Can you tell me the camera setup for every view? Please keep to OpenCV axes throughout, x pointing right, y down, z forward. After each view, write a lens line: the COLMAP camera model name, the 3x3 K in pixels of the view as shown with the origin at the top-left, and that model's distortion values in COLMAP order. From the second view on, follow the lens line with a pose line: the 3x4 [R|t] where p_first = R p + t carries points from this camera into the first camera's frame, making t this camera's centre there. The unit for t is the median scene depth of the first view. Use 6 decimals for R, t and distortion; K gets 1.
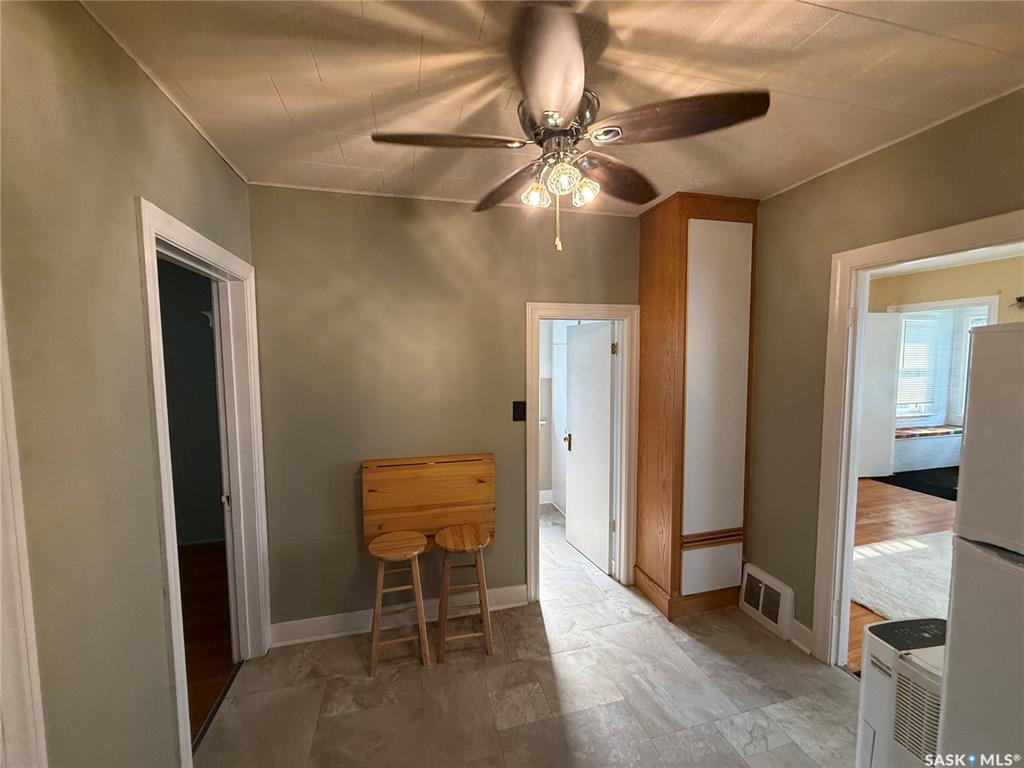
lens RADIAL K [[406.5, 0, 511.3], [0, 406.5, 382.4], [0, 0, 1]] dist [-0.000718, 0.001070]
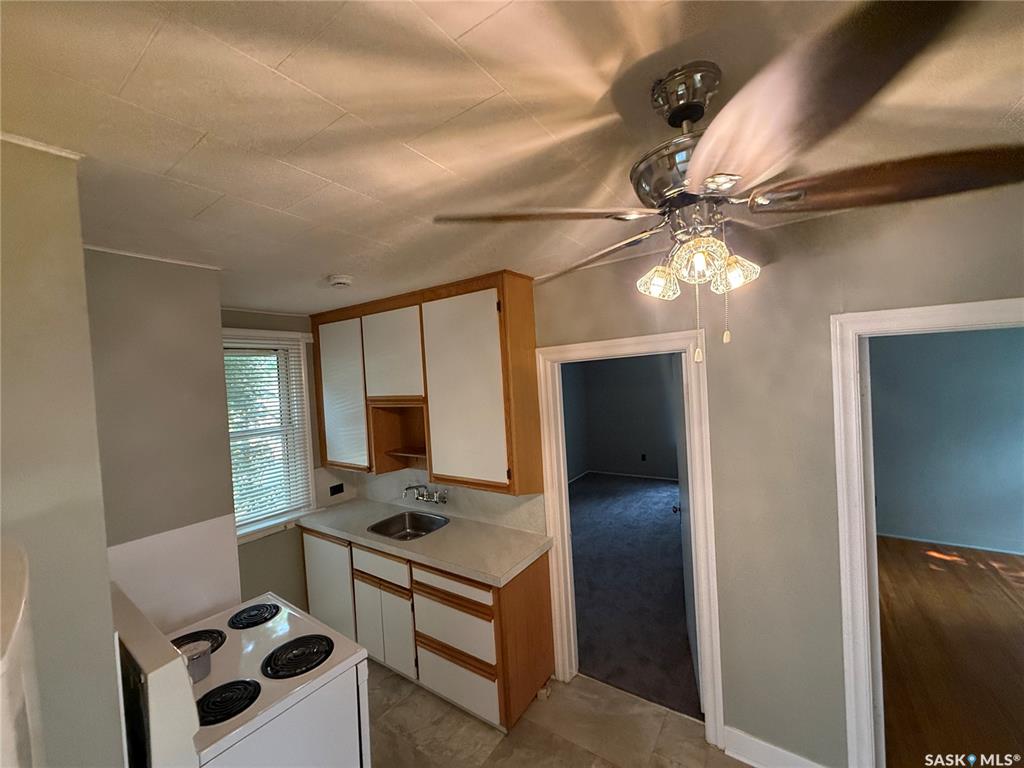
lens RADIAL K [[406.5, 0, 512.9], [0, 406.5, 384.6], [0, 0, 1]] dist [-0.000718, 0.001070]
pose [[-0.750603, 0.072314, -0.656785, 0.538859], [0.024072, 0.996326, 0.082189, -0.242878], [0.660315, 0.045881, -0.749586, 0.877751]]
